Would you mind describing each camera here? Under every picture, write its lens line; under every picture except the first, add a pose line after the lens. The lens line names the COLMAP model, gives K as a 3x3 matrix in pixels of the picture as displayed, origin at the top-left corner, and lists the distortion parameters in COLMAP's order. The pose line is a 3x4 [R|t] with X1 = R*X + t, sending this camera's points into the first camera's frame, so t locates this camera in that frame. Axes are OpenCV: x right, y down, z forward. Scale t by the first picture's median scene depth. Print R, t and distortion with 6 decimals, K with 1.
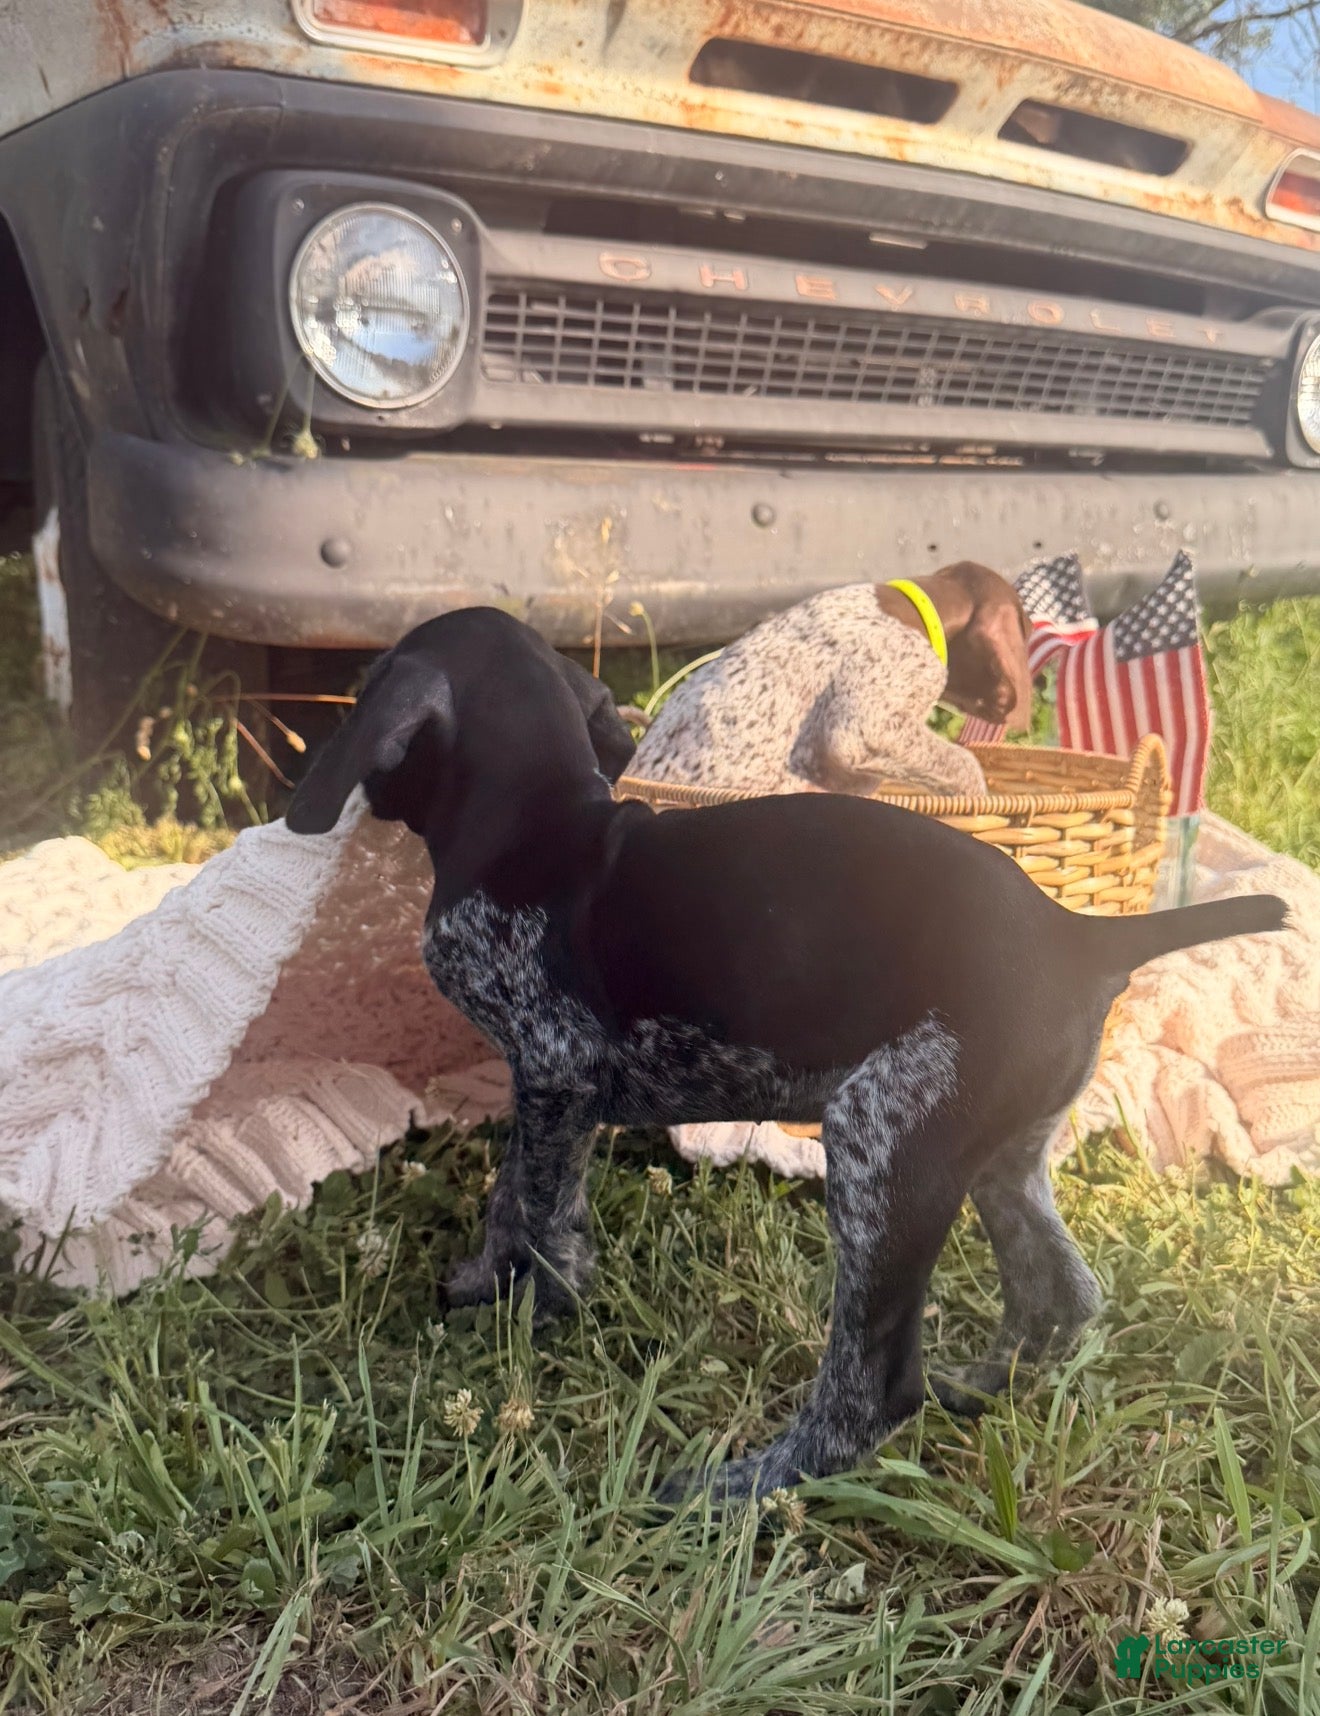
lens RADIAL K [[1620.6, 0, 637.6], [0, 1620.6, 887.1], [0, 0, 1]] dist [-0.030389, 0.000000]
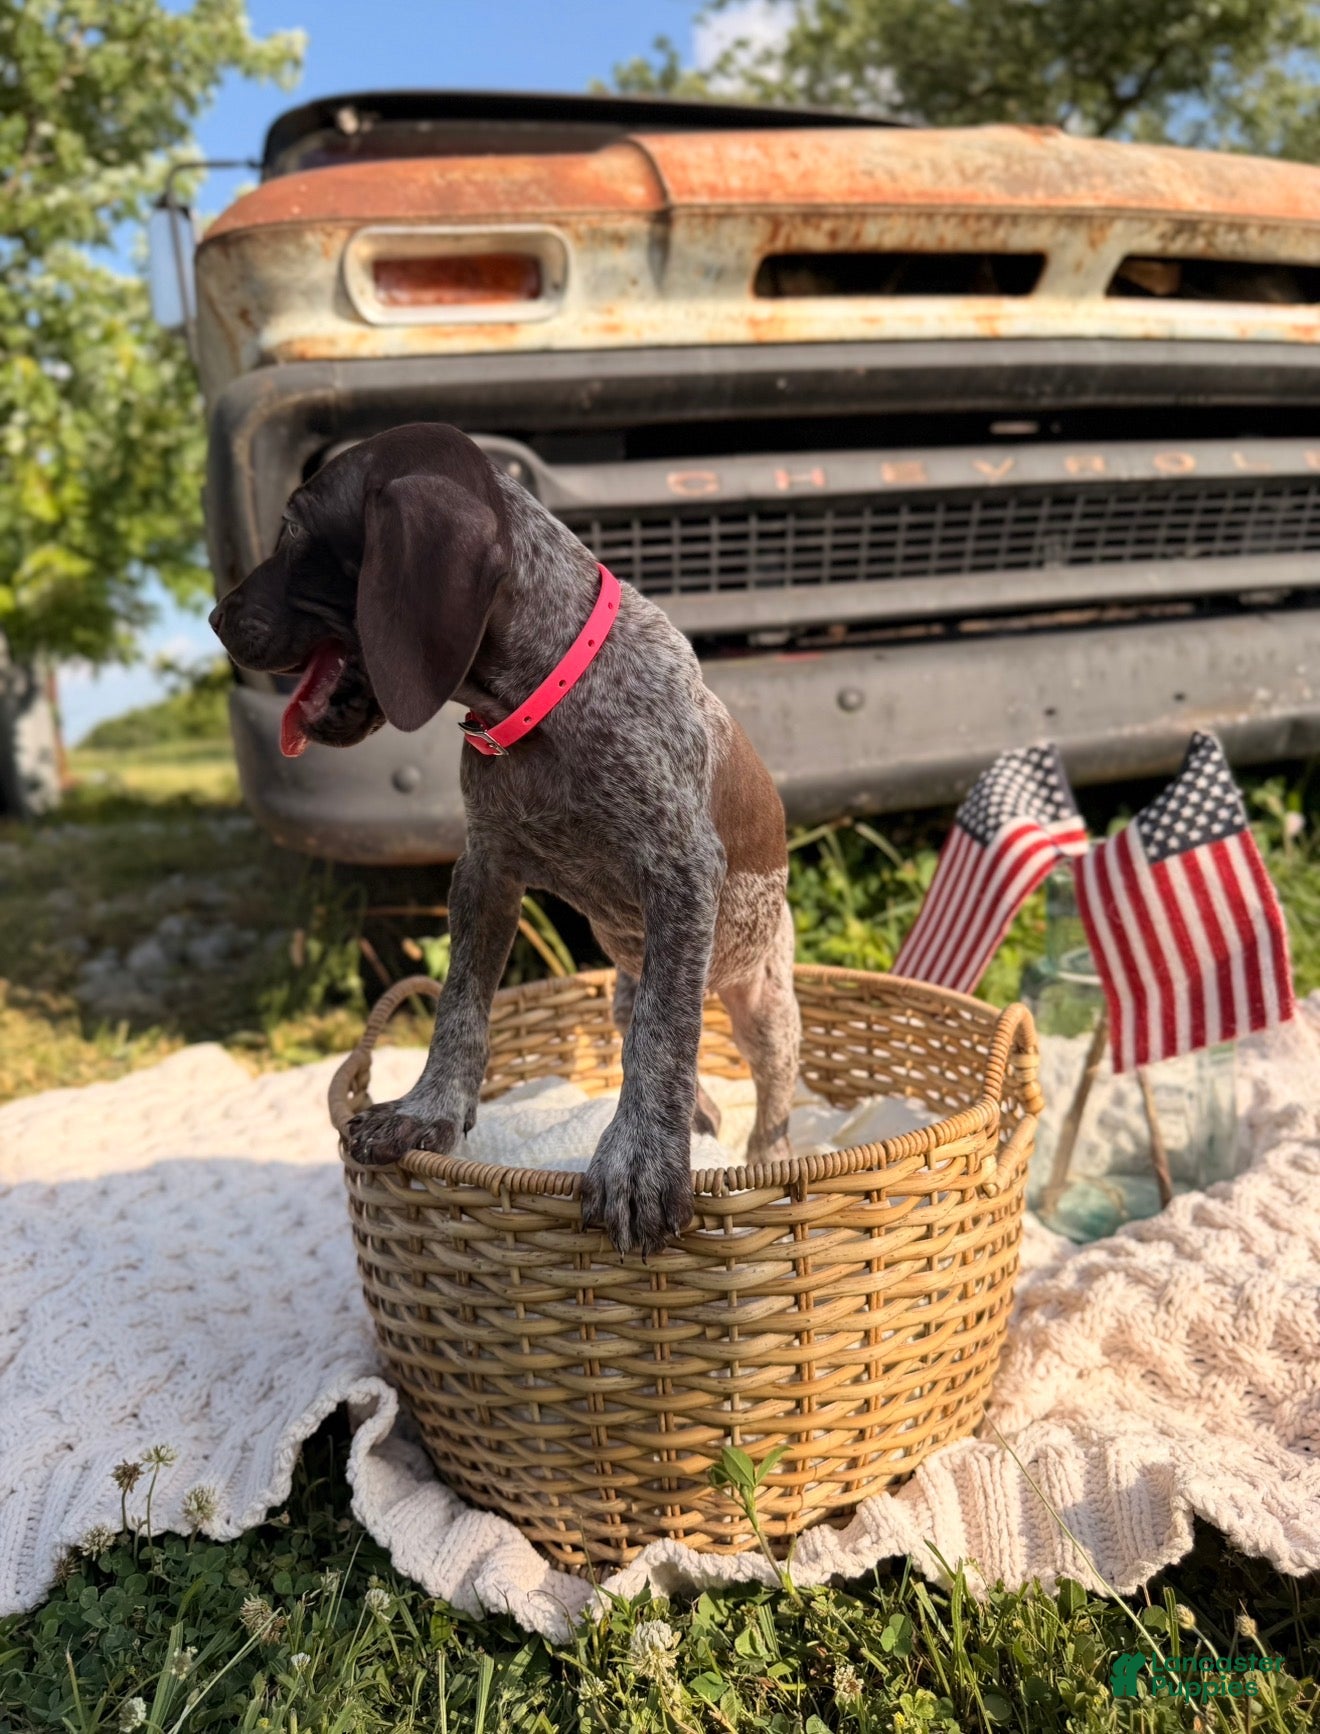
lens RADIAL K [[1281.6, 0, 659.3], [0, 1281.6, 863.2], [0, 0, 1]] dist [-0.004262, -0.028804]
pose [[0.953056, -0.046371, -0.299222, 0.202515], [0.025282, 0.996940, -0.073969, -0.072429], [0.301737, 0.062931, 0.951312, 0.207467]]
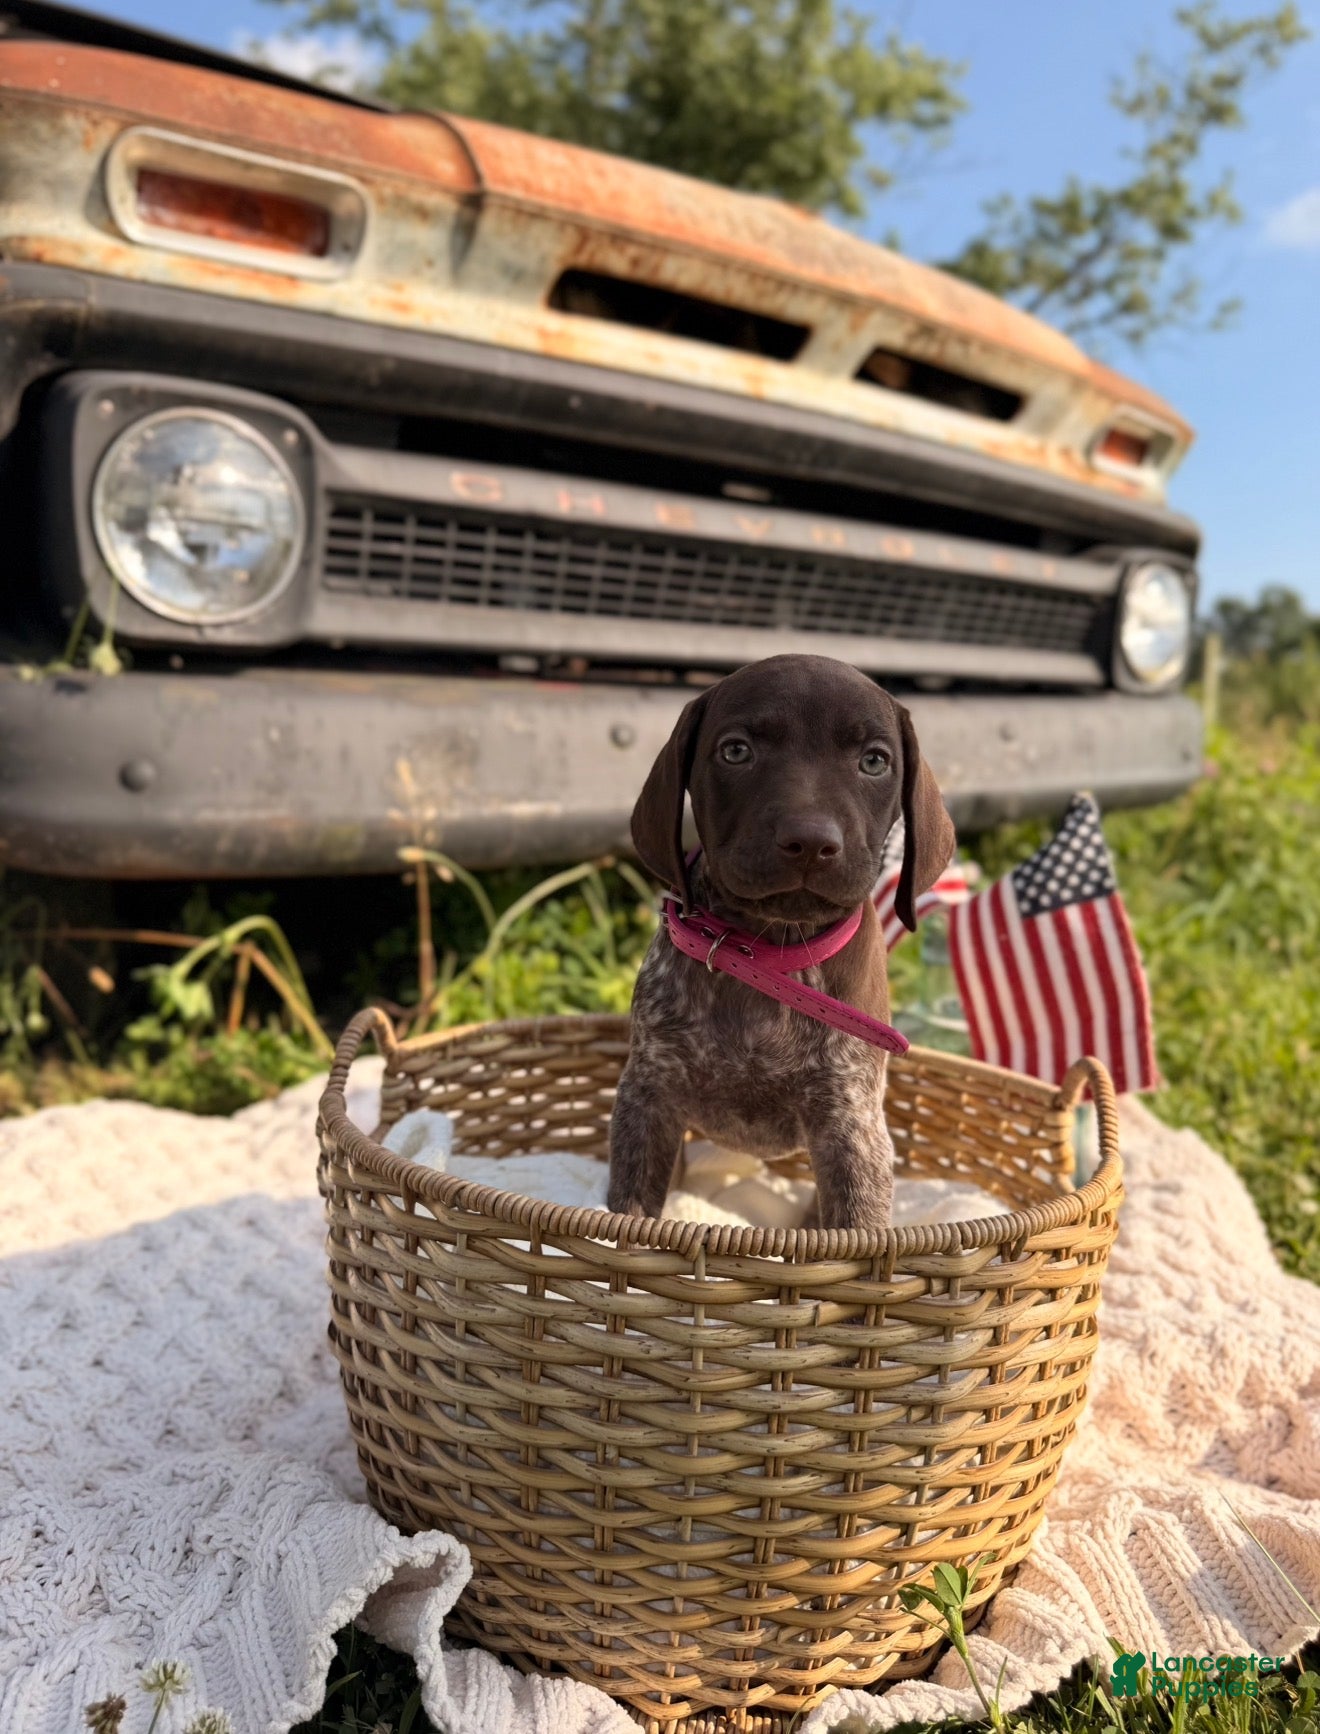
lens RADIAL K [[1281.6, 0, 652.1], [0, 1281.6, 869.8], [0, 0, 1]] dist [-0.004262, -0.028804]
pose [[0.997836, 0.007657, 0.065307, 0.047641], [-0.000951, 0.994773, -0.102111, -0.071943], [-0.065748, 0.101828, 0.992627, 0.238047]]
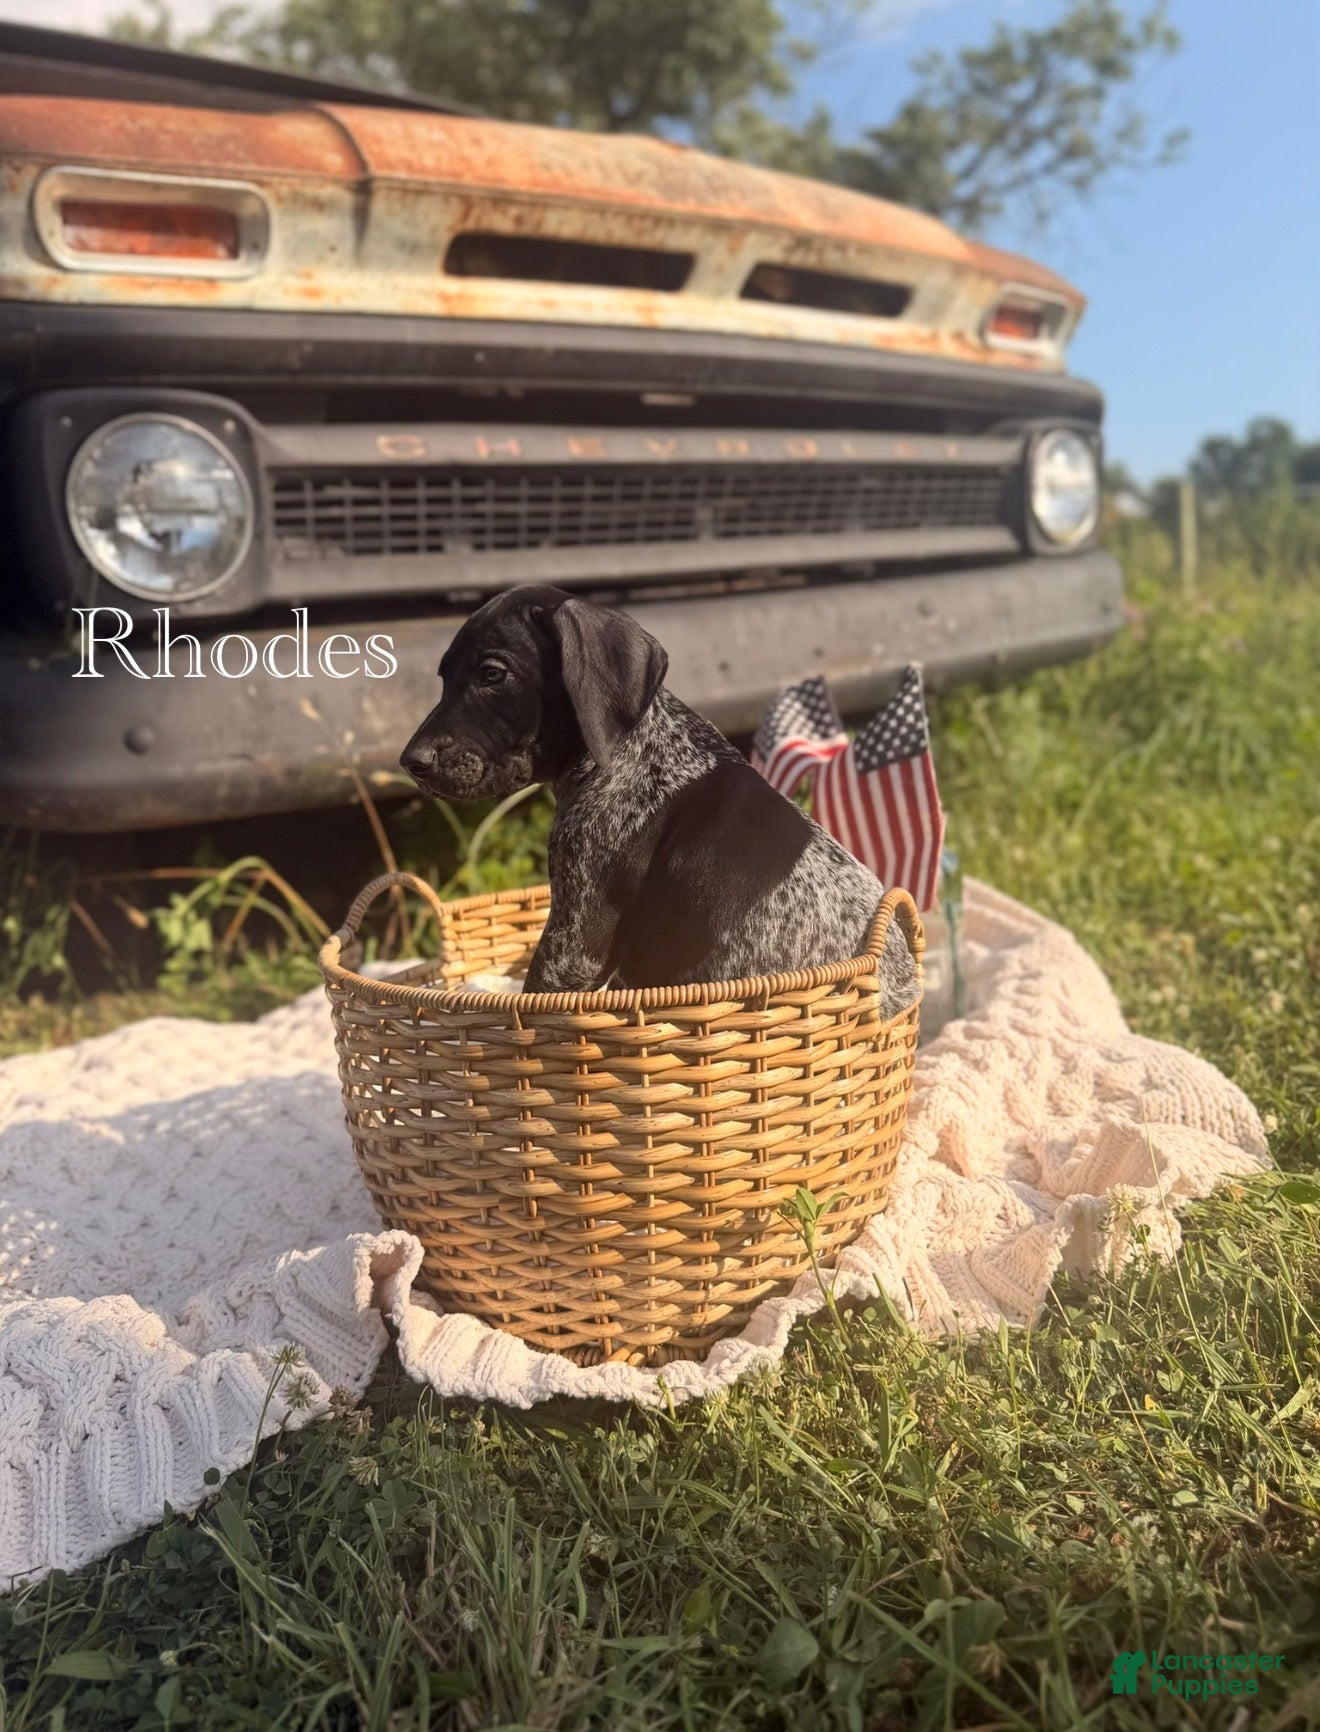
lens RADIAL K [[1280.2, 0, 656.2], [0, 1280.2, 880.3], [0, 0, 1]] dist [-0.004262, -0.028804]
pose [[0.992069, -0.115895, 0.048663, 0.084250], [0.117382, 0.992666, -0.028893, -0.046275], [-0.044957, 0.034376, 0.998397, 0.133337]]
